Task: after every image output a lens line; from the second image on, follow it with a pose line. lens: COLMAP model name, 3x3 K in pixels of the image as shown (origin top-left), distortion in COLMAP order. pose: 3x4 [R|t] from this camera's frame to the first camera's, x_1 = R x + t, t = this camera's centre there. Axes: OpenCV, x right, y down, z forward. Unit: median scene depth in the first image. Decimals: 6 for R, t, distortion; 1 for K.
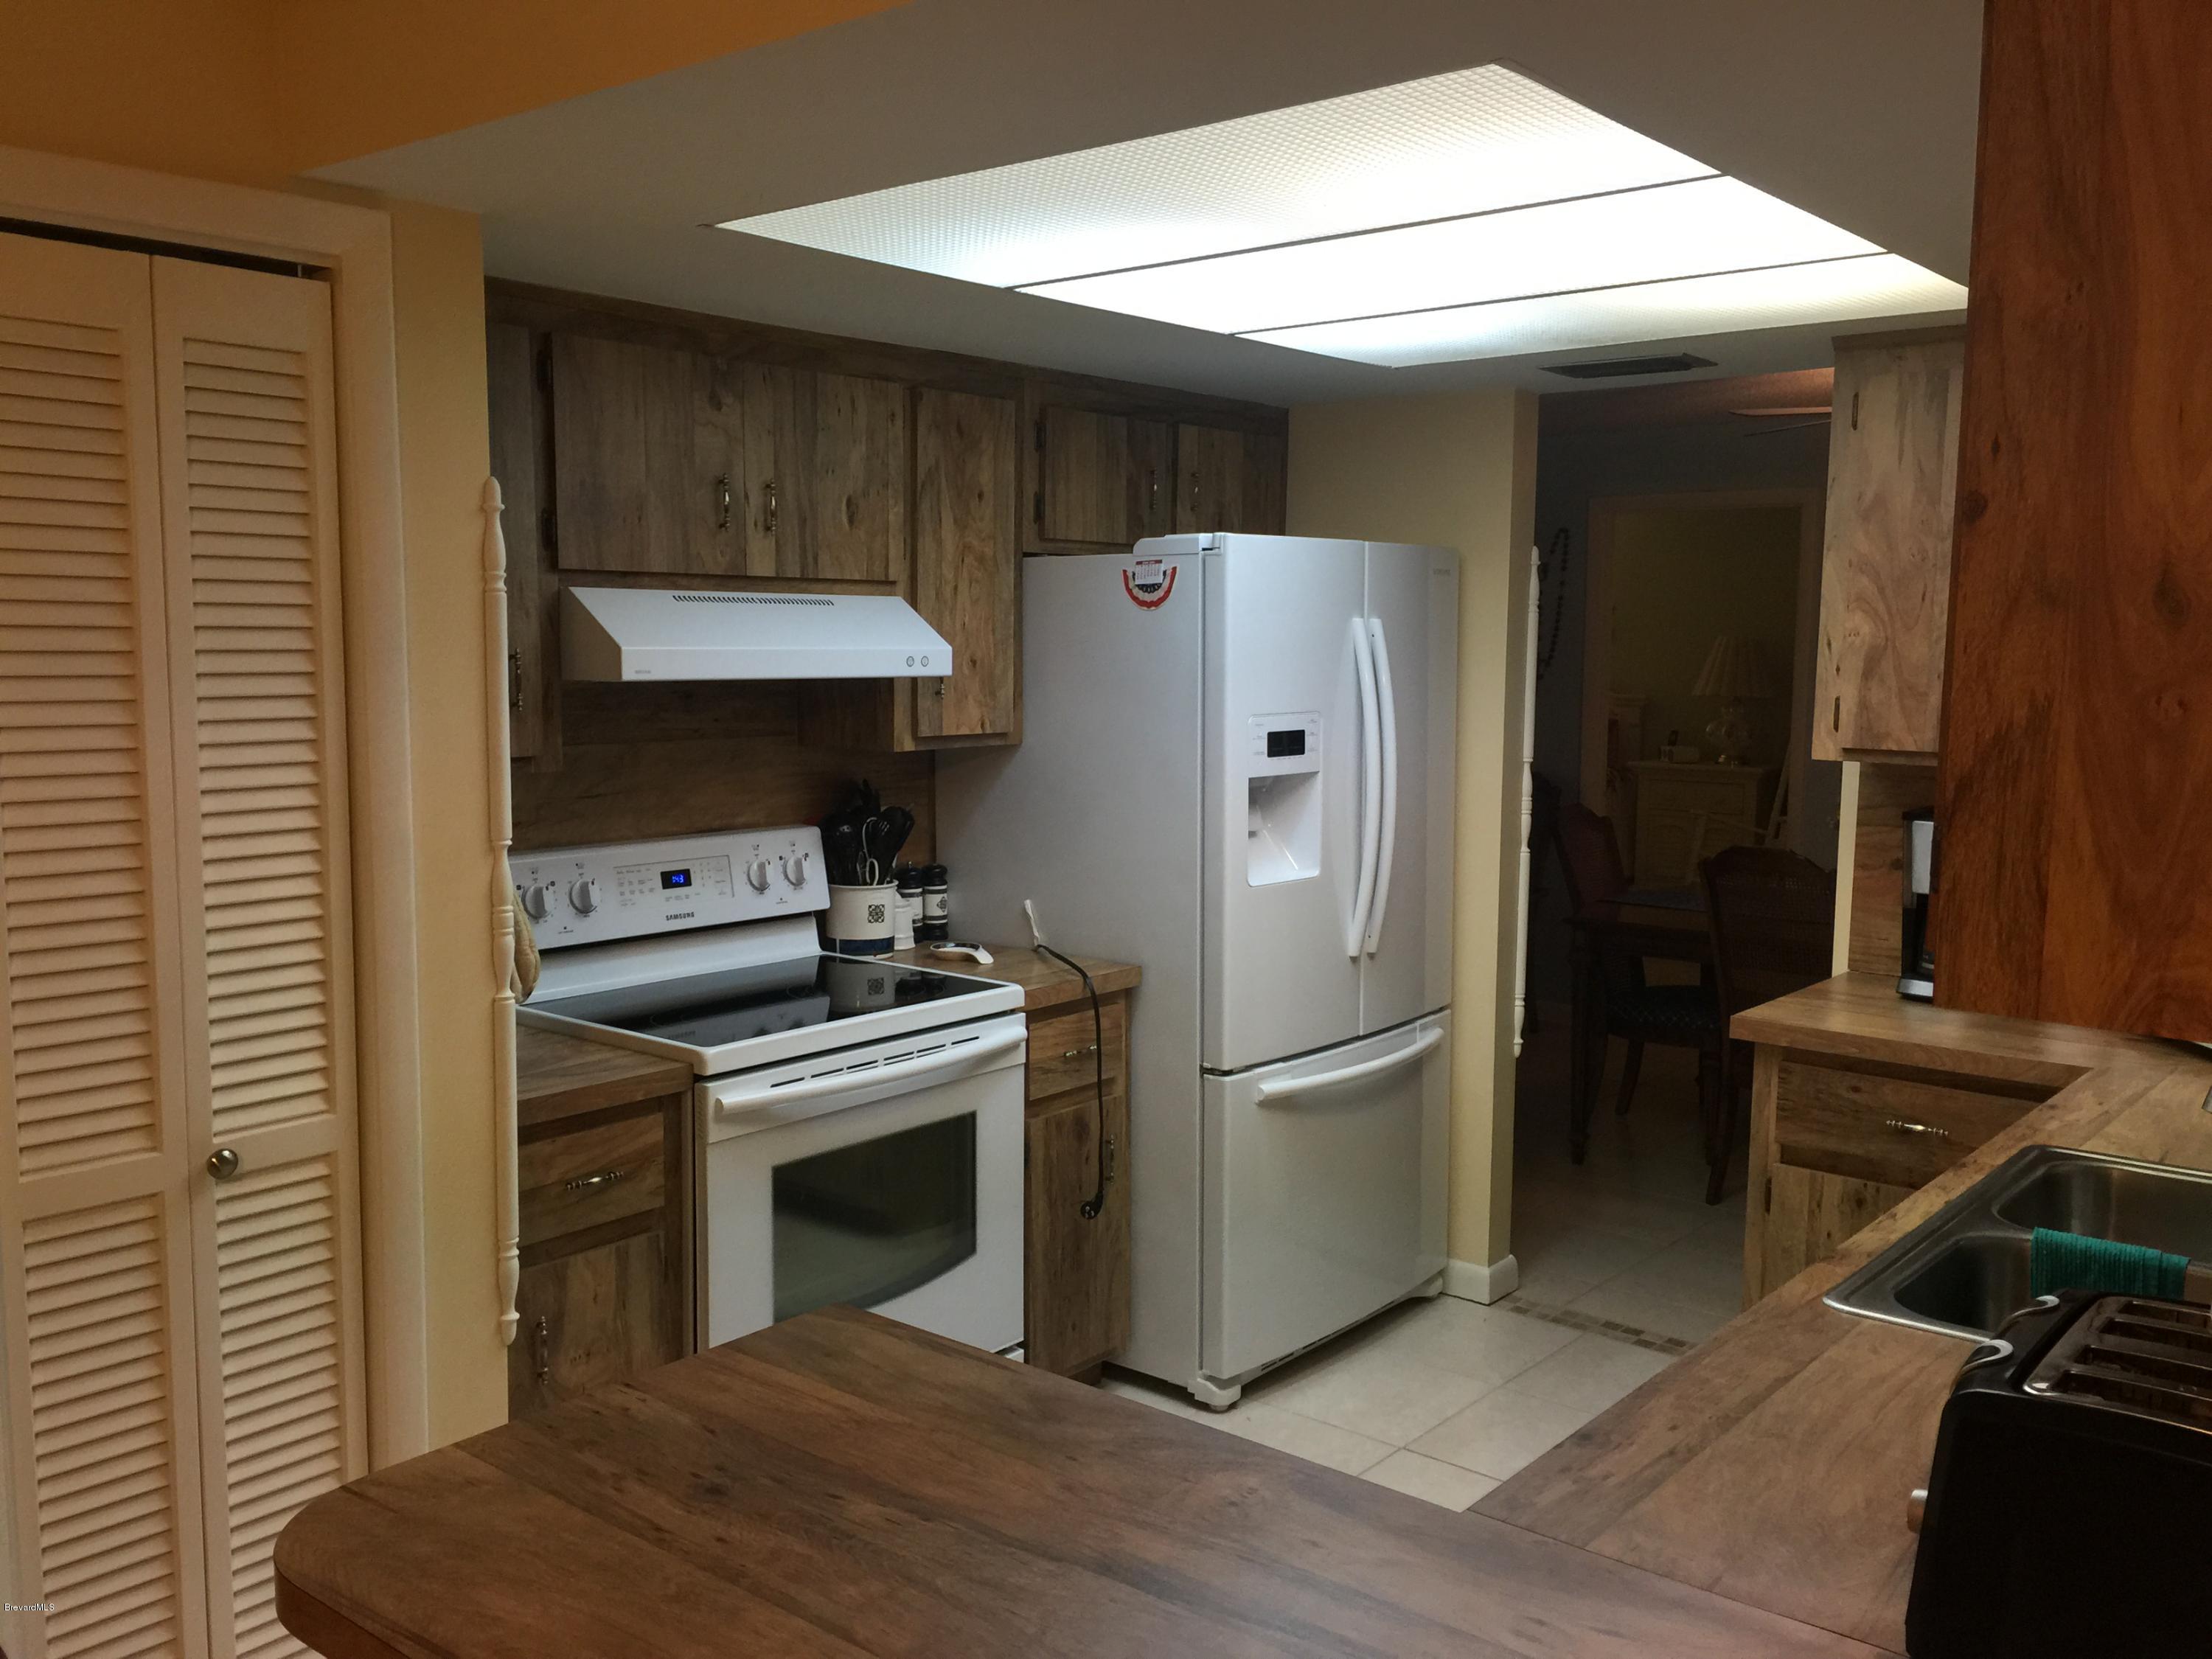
lens RADIAL K [[1919.4, 0, 1098.9], [0, 1919.4, 838.2], [0, 0, 1]] dist [0.037718, -0.011595]
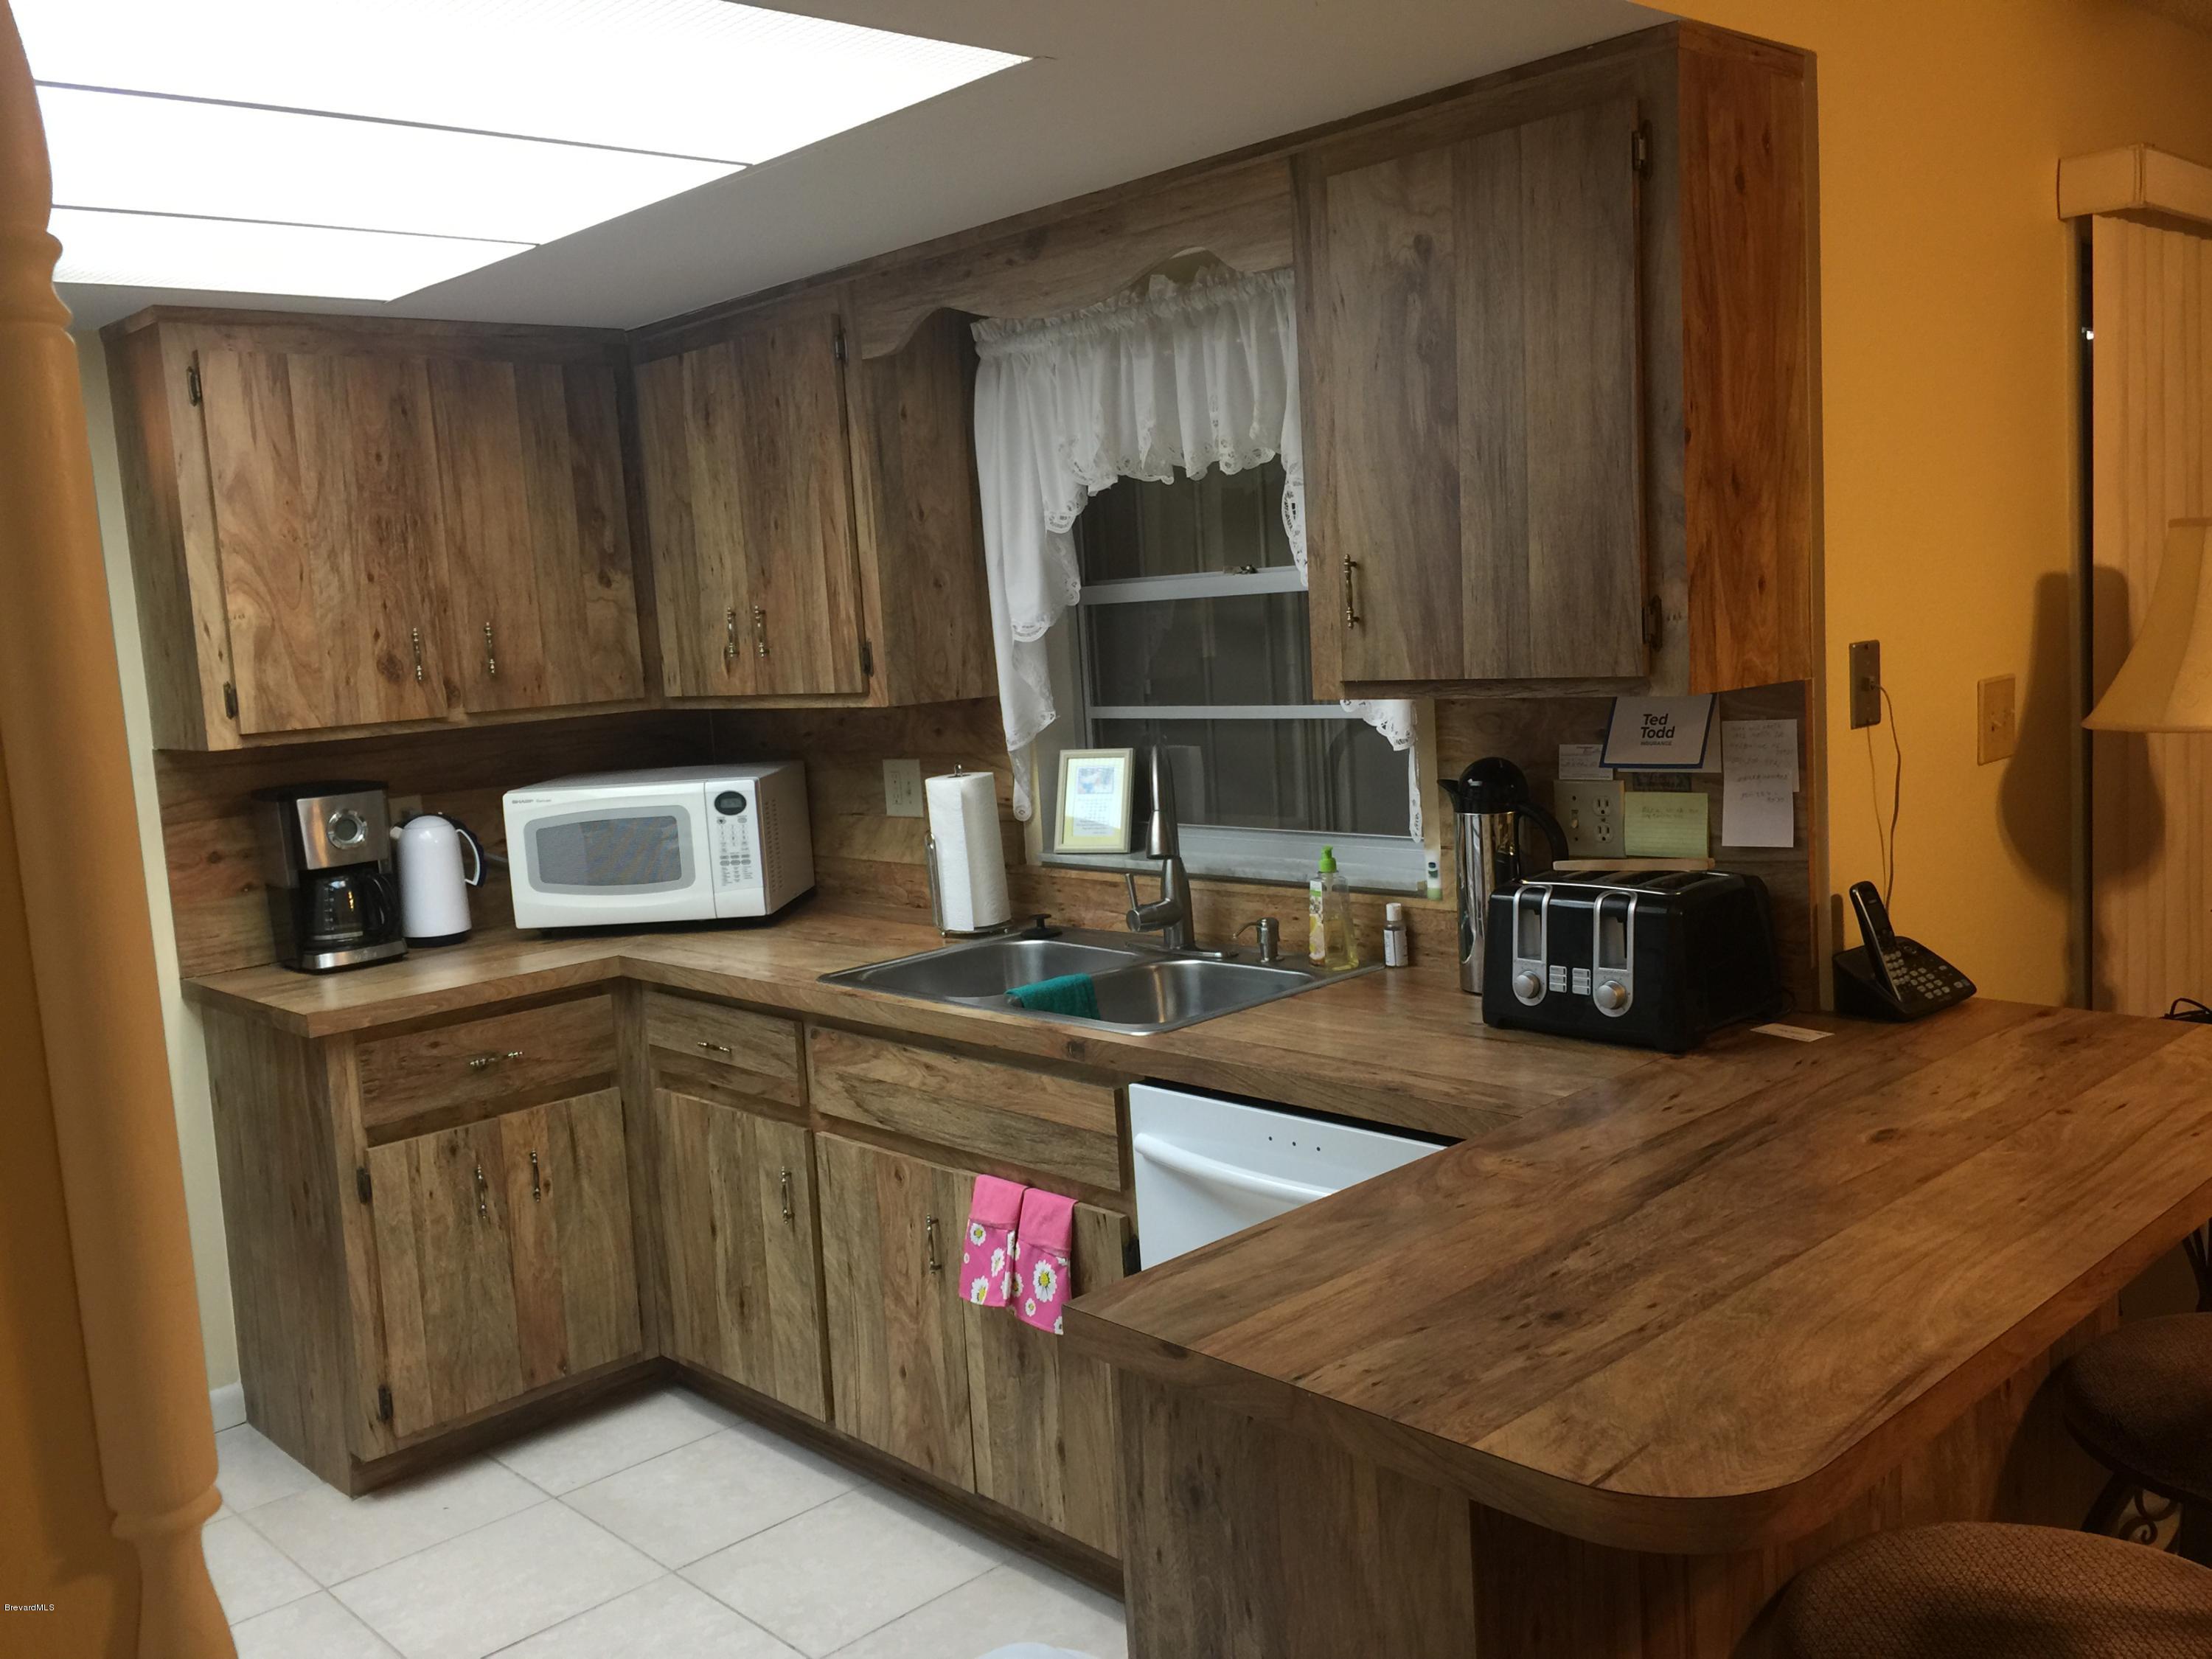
lens RADIAL K [[1919.4, 0, 1097.9], [0, 1919.4, 821.9], [0, 0, 1]] dist [0.037718, -0.011595]
pose [[0.126921, -0.135265, 0.982647, -0.547042], [0.177877, 0.977703, 0.111609, -0.037704], [-0.975833, 0.160624, 0.148152, 0.468243]]
